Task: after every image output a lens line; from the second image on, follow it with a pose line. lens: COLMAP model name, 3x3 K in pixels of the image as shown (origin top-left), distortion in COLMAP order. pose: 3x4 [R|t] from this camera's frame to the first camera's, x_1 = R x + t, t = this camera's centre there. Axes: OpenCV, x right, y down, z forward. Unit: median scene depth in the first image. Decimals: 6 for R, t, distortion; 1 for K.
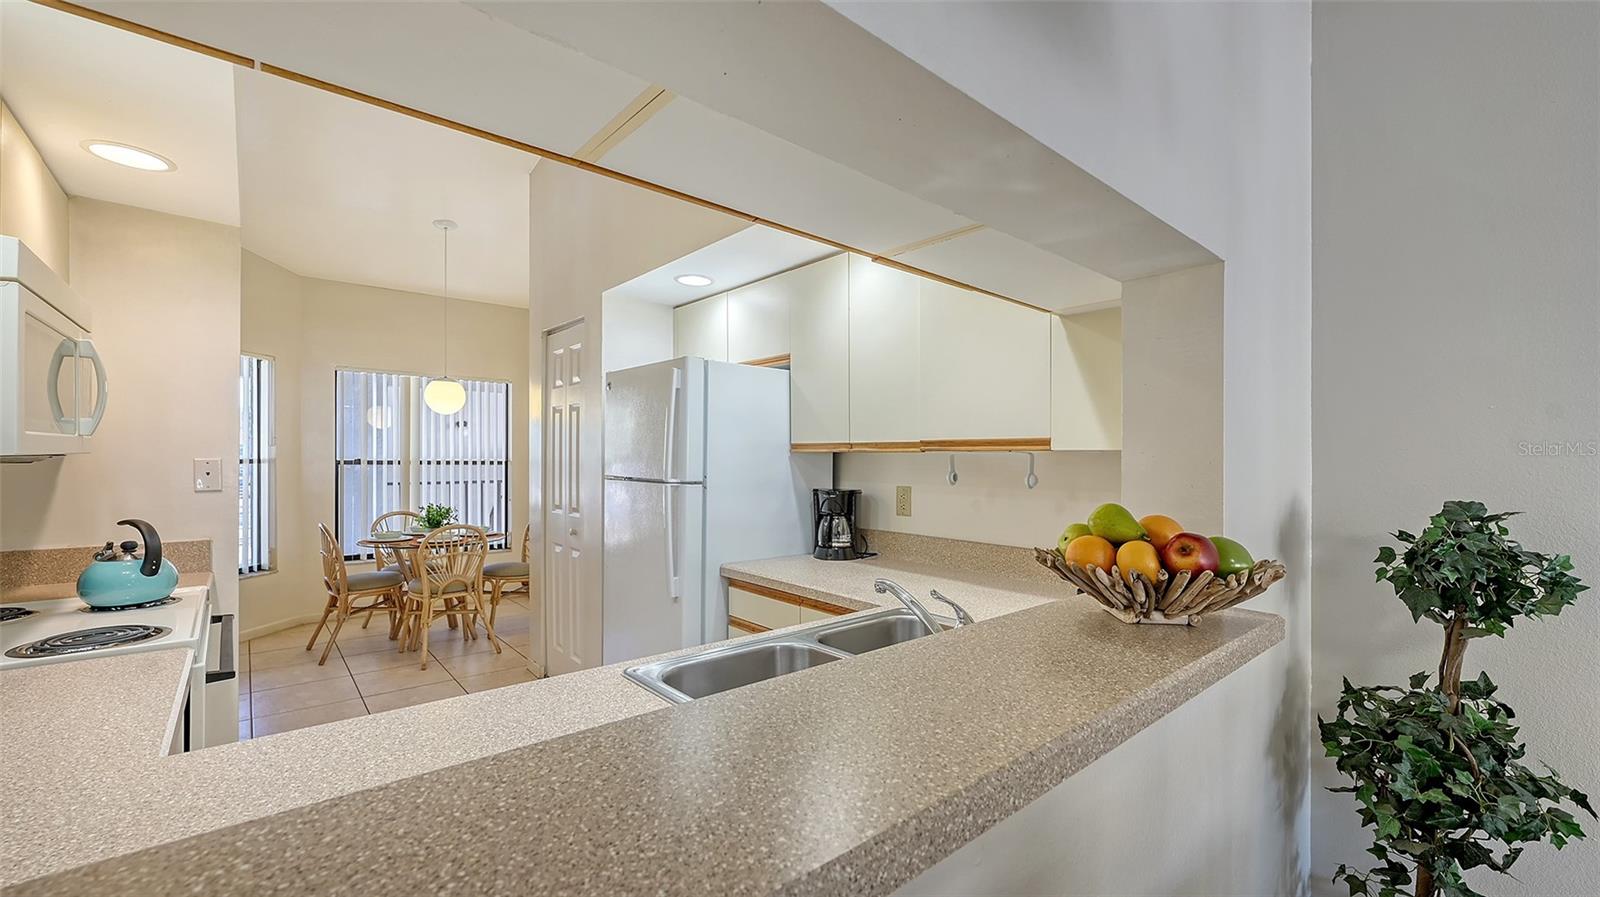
lens RADIAL K [[633.5, 0, 796.6], [0, 633.5, 465.0], [0, 0, 1]] dist [-0.001610, -0.000191]
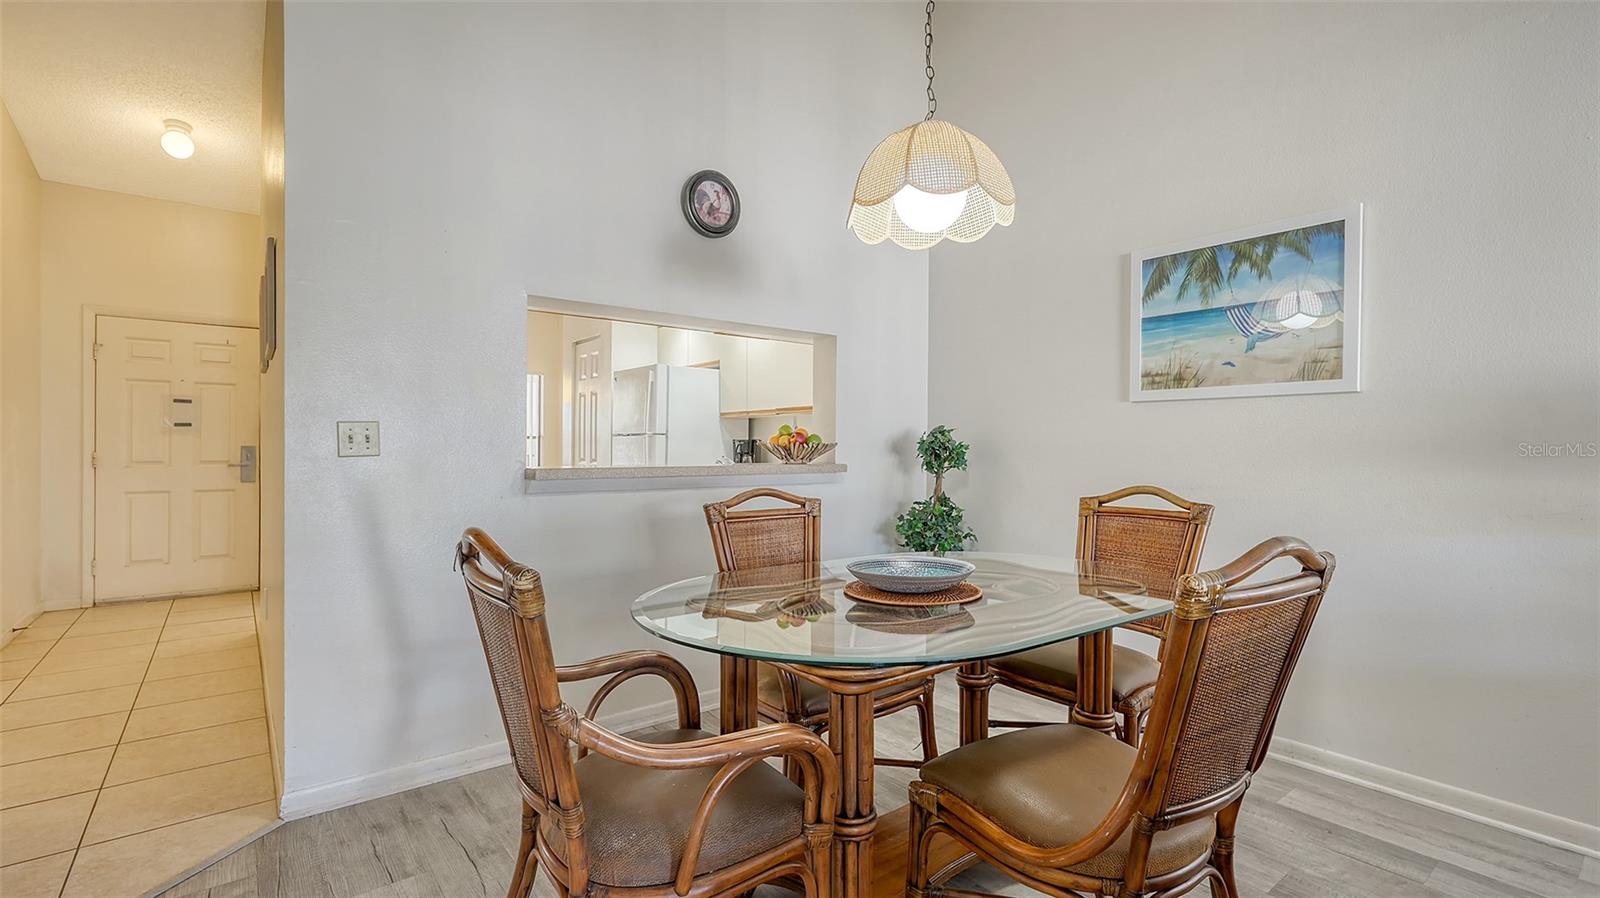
lens RADIAL K [[729.3, 0, 801.7], [0, 729.3, 444.5], [0, 0, 1]] dist [0.004834, -0.000812]
pose [[0.998645, -0.009833, -0.051098, 0.608832], [0.009100, 0.999852, -0.014570, 0.162067], [0.051234, 0.014085, 0.998587, -1.864004]]
